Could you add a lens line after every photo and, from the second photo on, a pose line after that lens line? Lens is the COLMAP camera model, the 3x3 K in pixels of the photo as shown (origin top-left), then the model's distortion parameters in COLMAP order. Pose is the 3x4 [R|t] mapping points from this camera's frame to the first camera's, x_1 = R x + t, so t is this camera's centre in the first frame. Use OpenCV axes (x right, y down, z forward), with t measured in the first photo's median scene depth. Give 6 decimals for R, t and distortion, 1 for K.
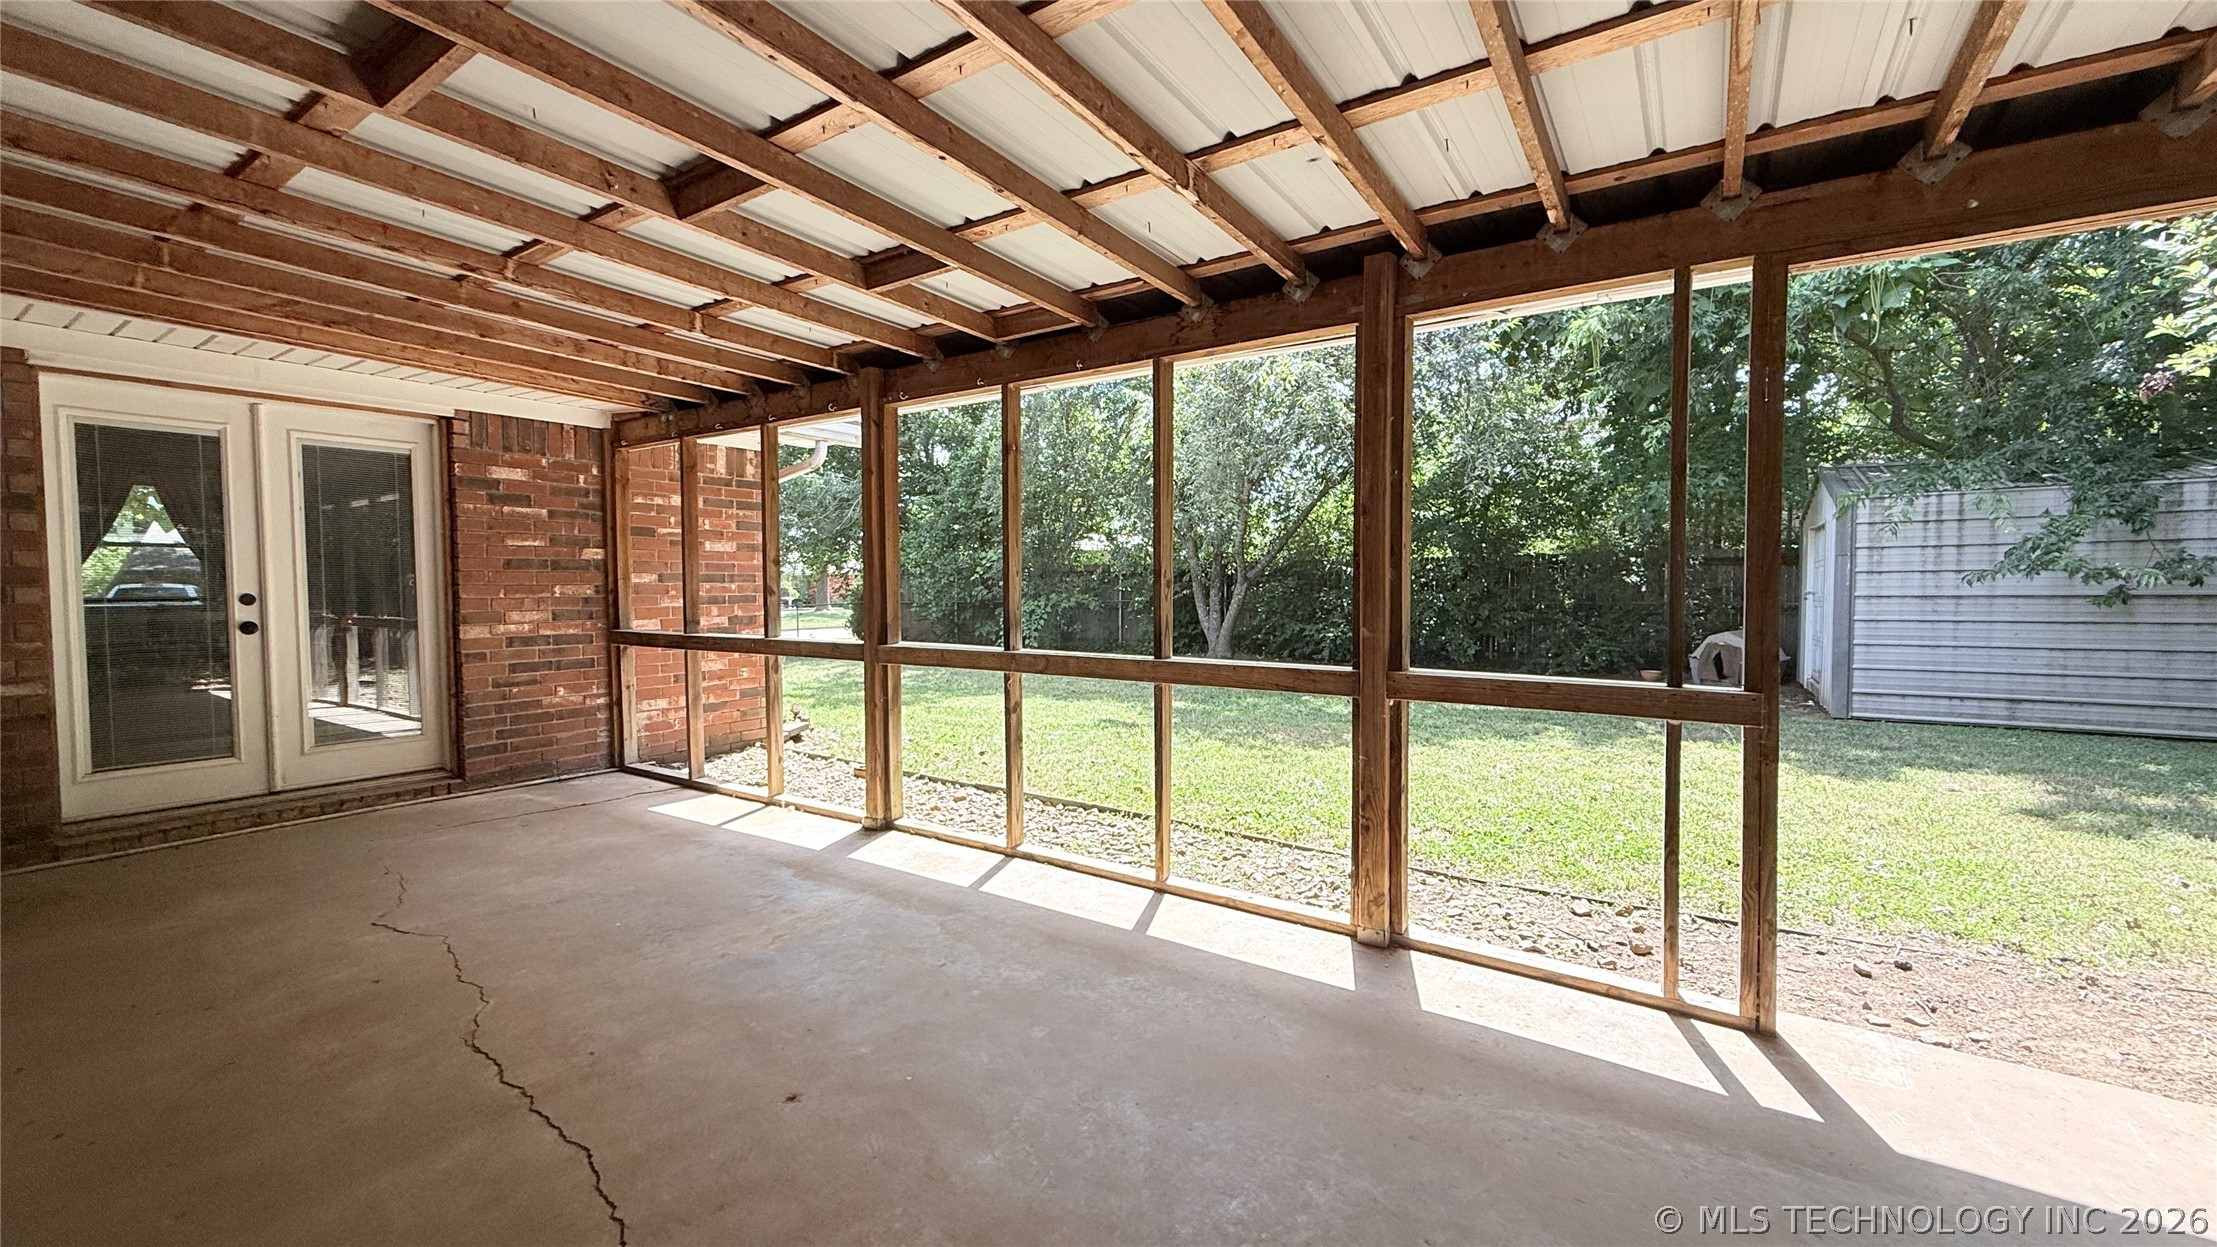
lens RADIAL K [[882.8, 0, 1101.4], [0, 882.8, 623.0], [0, 0, 1]] dist [-0.000259, 0.000211]
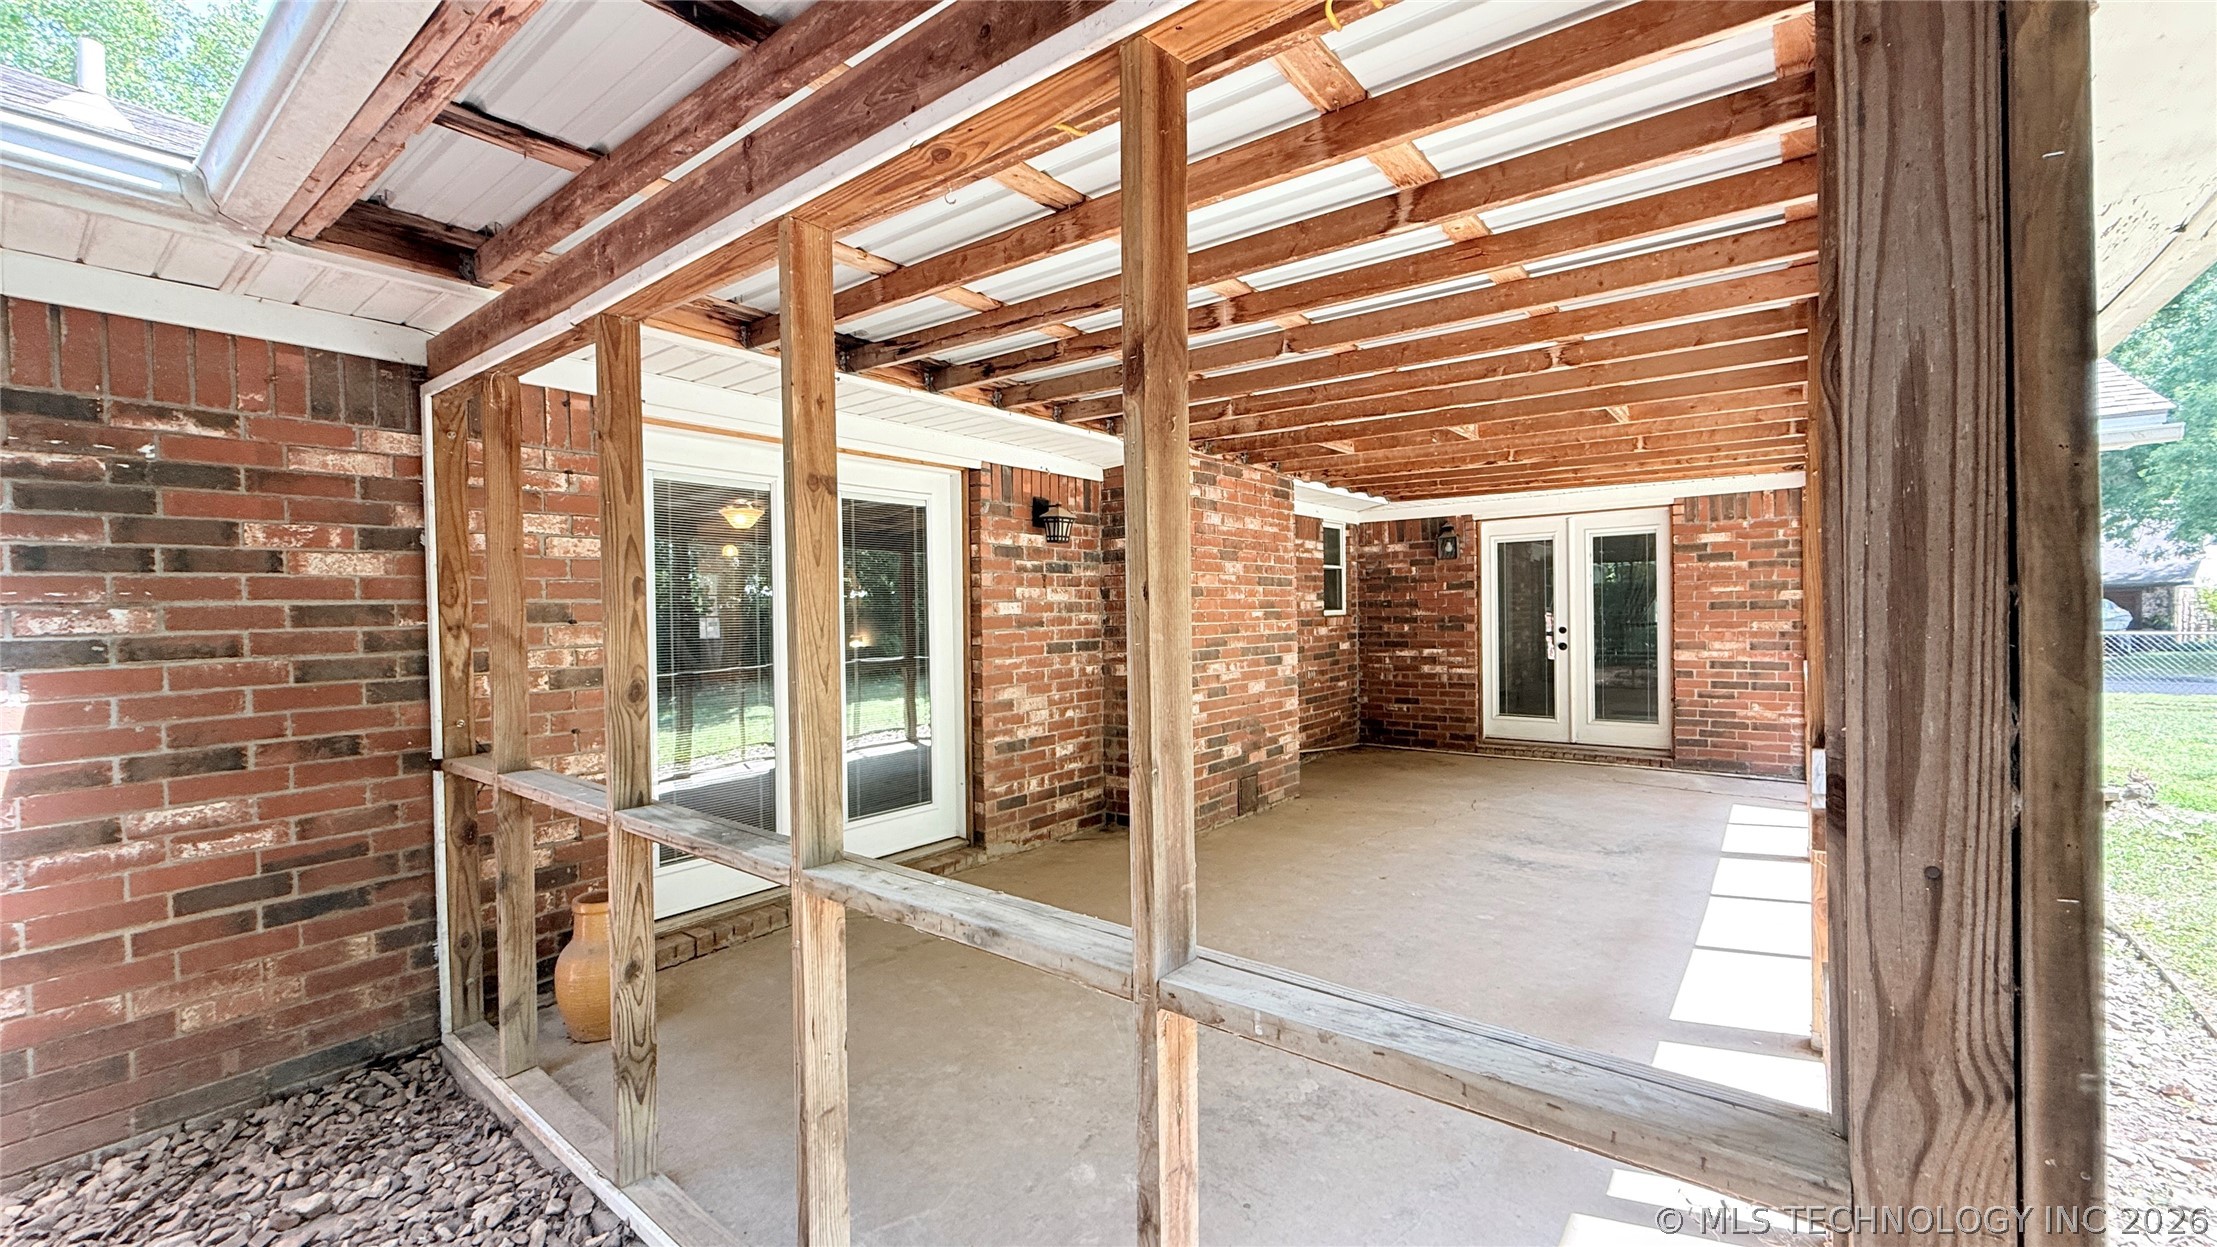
lens RADIAL K [[882.8, 0, 1101.4], [0, 882.8, 623.0], [0, 0, 1]] dist [-0.000259, 0.000211]
pose [[-0.070438, 0.012460, -0.997438, 0.711493], [-0.025530, 0.999572, 0.014289, -0.036277], [0.997189, 0.026471, -0.070090, 0.177211]]
